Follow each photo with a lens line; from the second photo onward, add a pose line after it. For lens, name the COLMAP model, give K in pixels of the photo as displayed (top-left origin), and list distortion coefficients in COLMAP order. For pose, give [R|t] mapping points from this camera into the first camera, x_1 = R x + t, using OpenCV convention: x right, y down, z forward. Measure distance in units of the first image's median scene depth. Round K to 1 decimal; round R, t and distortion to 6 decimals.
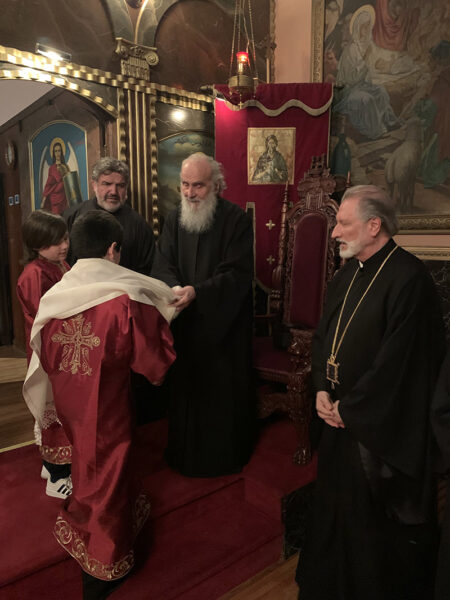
lens RADIAL K [[464.2, 0, 229.9], [0, 464.2, 294.2], [0, 0, 1]] dist [0.032514, -0.025045]
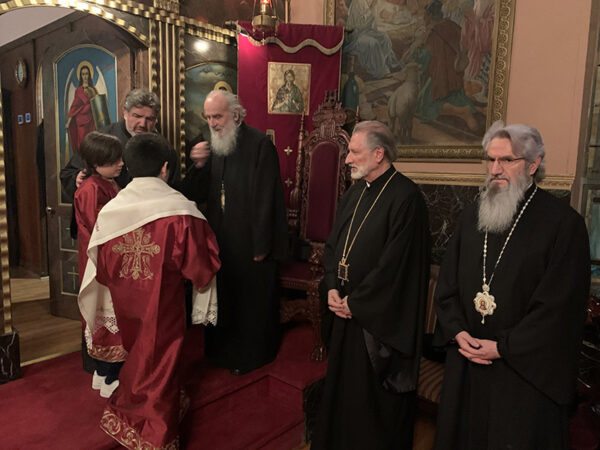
lens RADIAL K [[464.2, 0, 296.0], [0, 464.2, 216.6], [0, 0, 1]] dist [0.032514, -0.025045]
pose [[0.988796, 0.005149, 0.149182, -0.063691], [-0.004446, 0.999977, -0.005047, 0.015020], [-0.149204, 0.004328, 0.988797, -0.105374]]
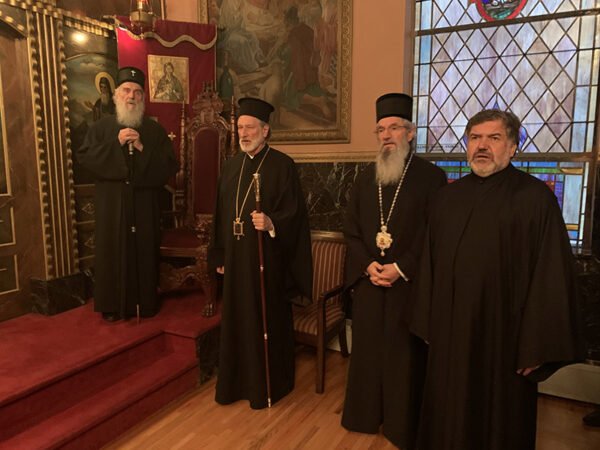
lens RADIAL K [[464.2, 0, 296.9], [0, 464.2, 221.3], [0, 0, 1]] dist [0.032514, -0.025045]
pose [[0.926796, -0.051060, 0.372078, -0.080931], [0.048323, 0.998692, 0.016684, 0.074488], [-0.372443, 0.002518, 0.928052, -0.276222]]
